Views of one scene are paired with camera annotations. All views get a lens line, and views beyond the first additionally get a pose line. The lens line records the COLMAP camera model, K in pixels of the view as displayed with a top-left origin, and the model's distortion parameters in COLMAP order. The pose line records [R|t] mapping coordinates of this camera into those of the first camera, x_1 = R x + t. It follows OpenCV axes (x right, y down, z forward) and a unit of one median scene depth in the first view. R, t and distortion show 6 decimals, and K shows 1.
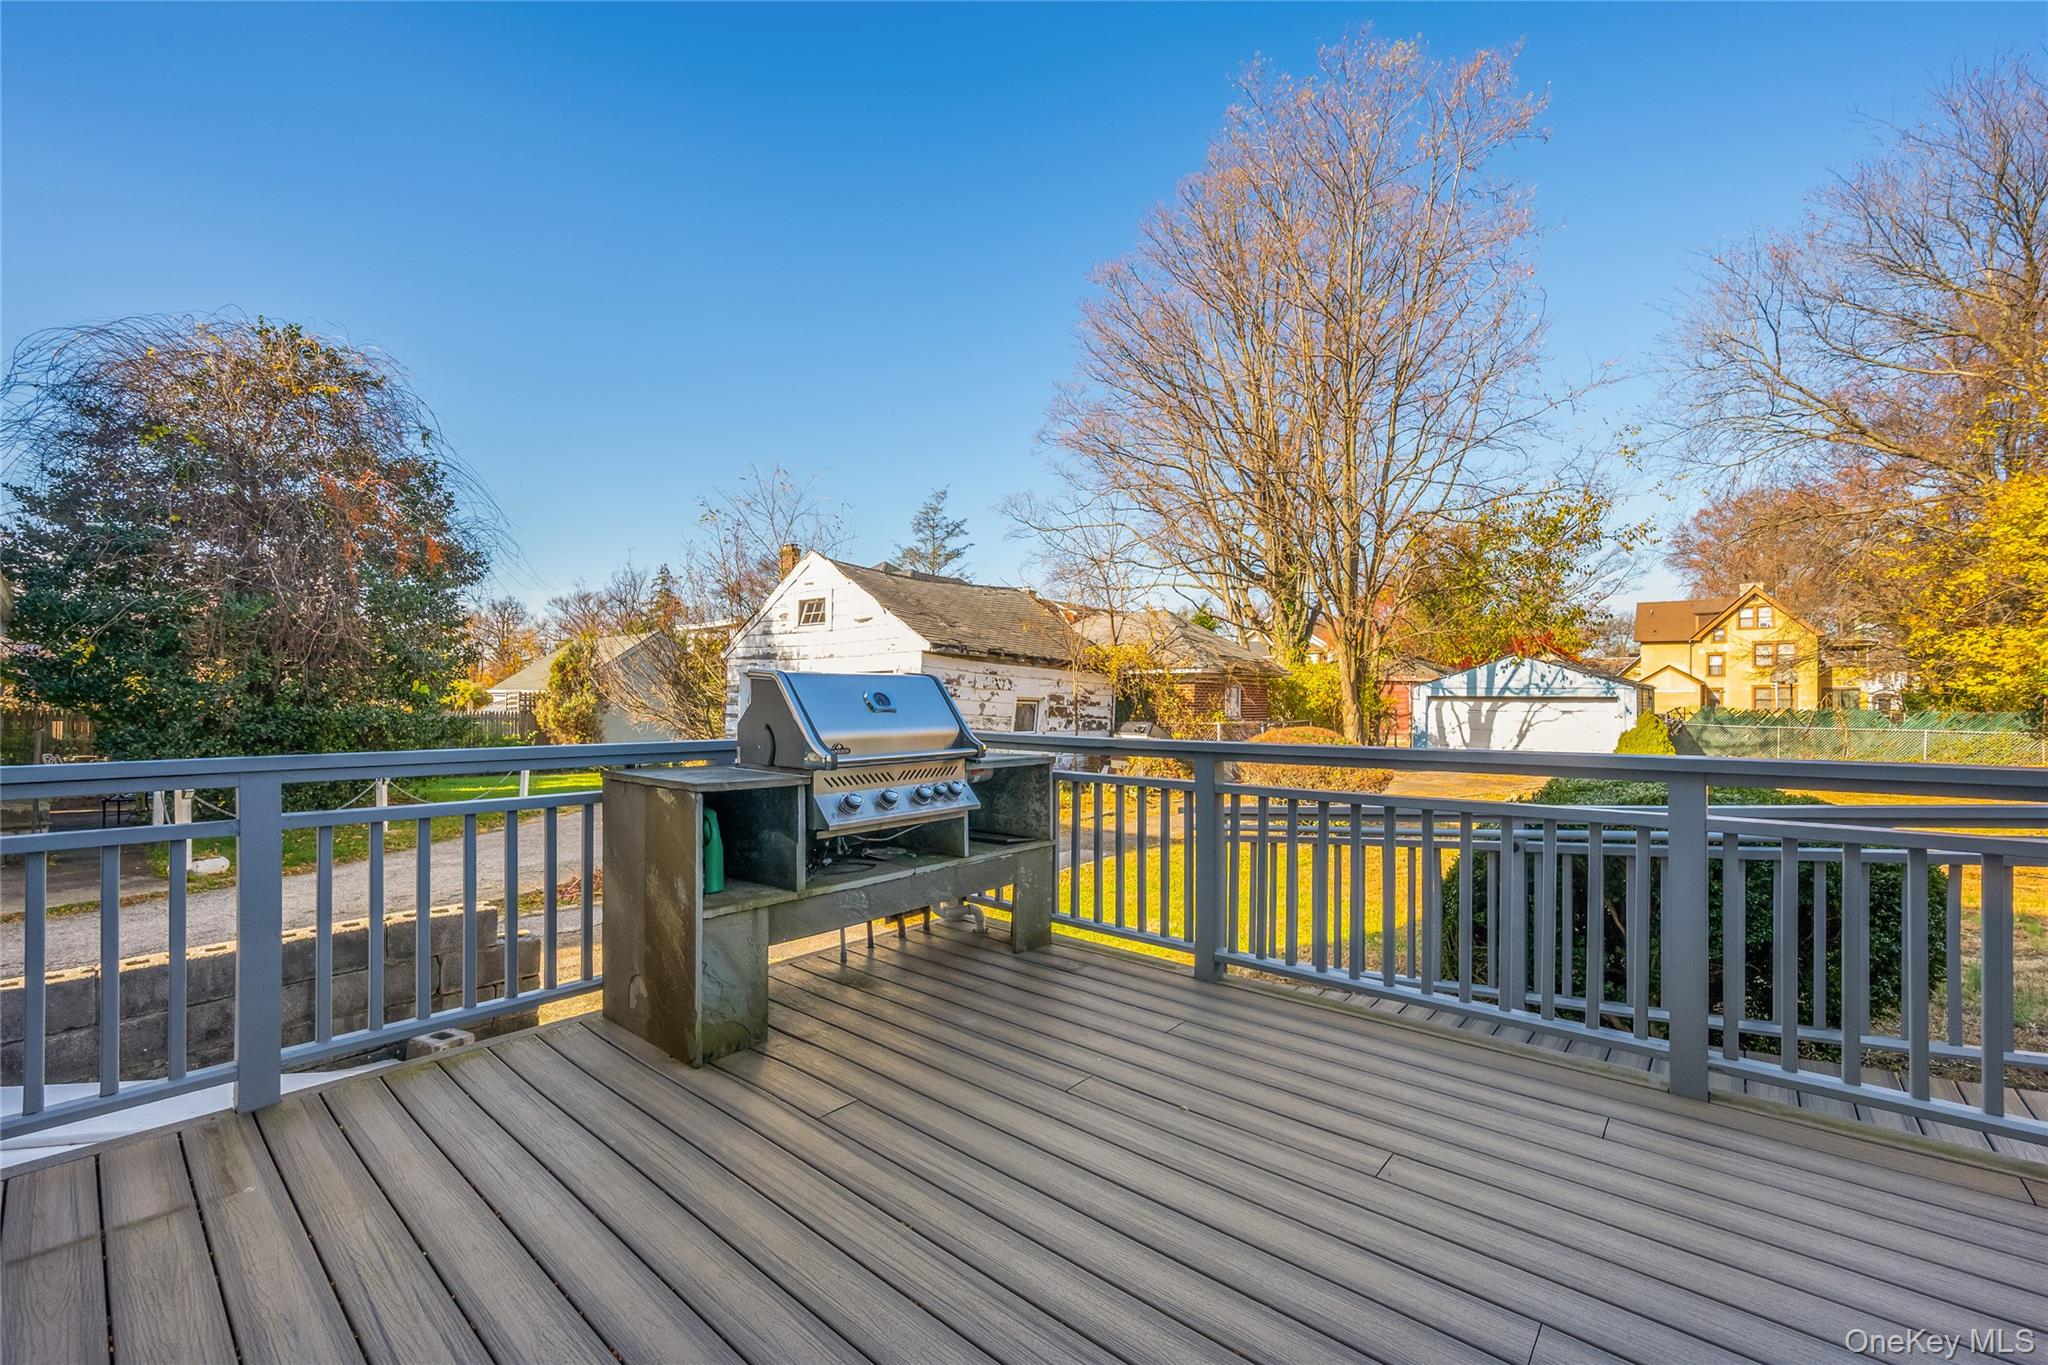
lens RADIAL K [[818.6, 0, 1078.7], [0, 818.6, 698.0], [0, 0, 1]] dist [0.000394, 0.000153]
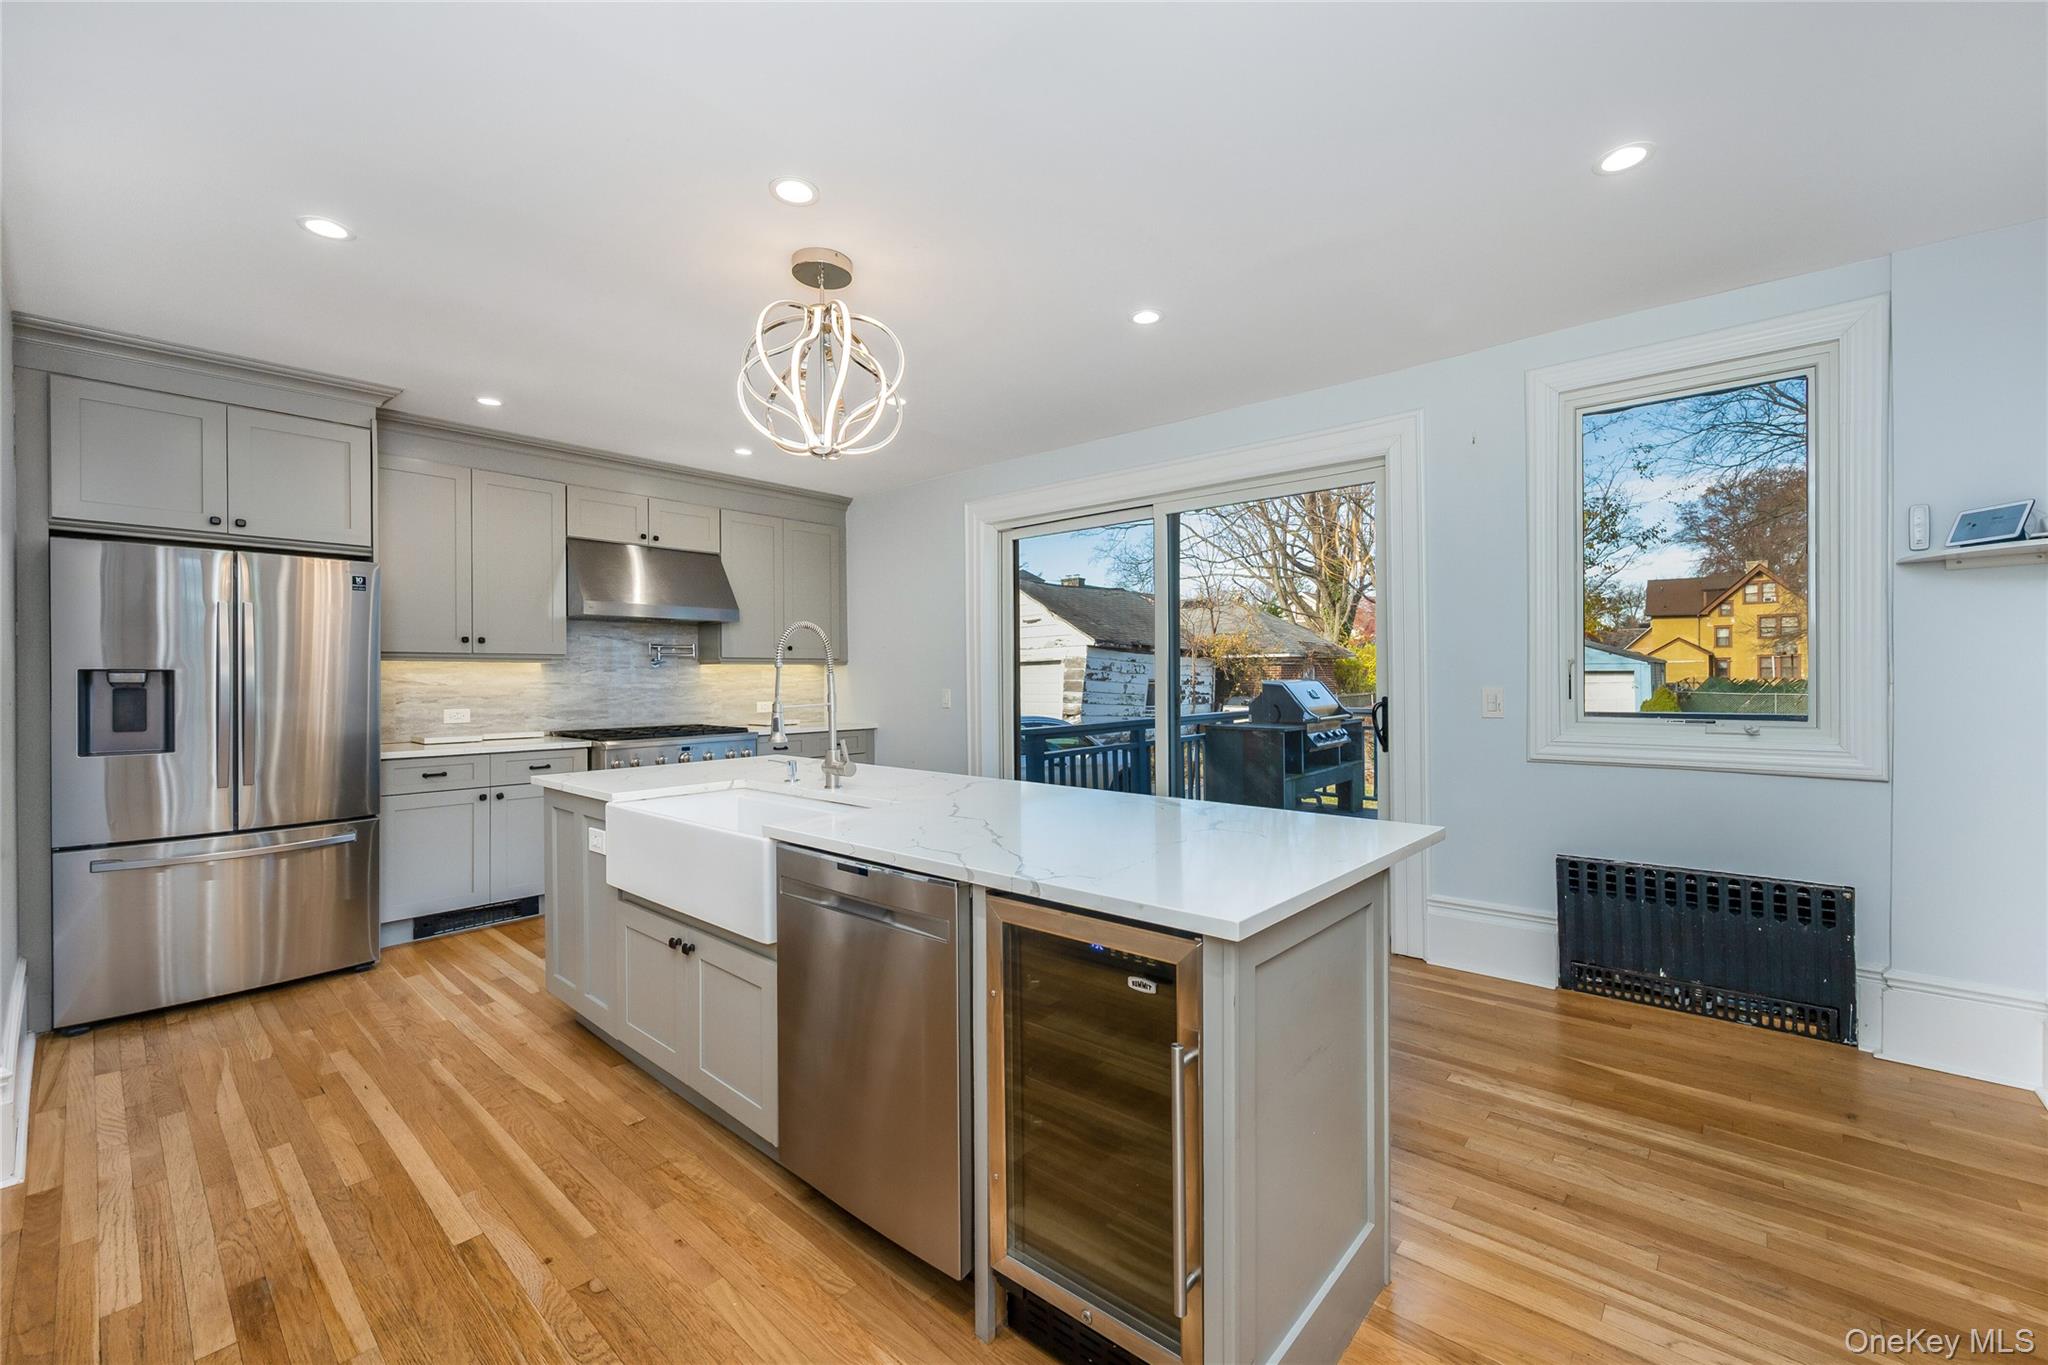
lens RADIAL K [[826.5, 0, 1024.4], [0, 826.5, 677.1], [0, 0, 1]] dist [-0.000853, 0.000029]
pose [[0.998819, -0.013824, -0.046580, -0.139855], [0.014156, 0.999877, 0.006818, -0.010572], [0.046480, -0.007469, 0.998891, -0.198234]]
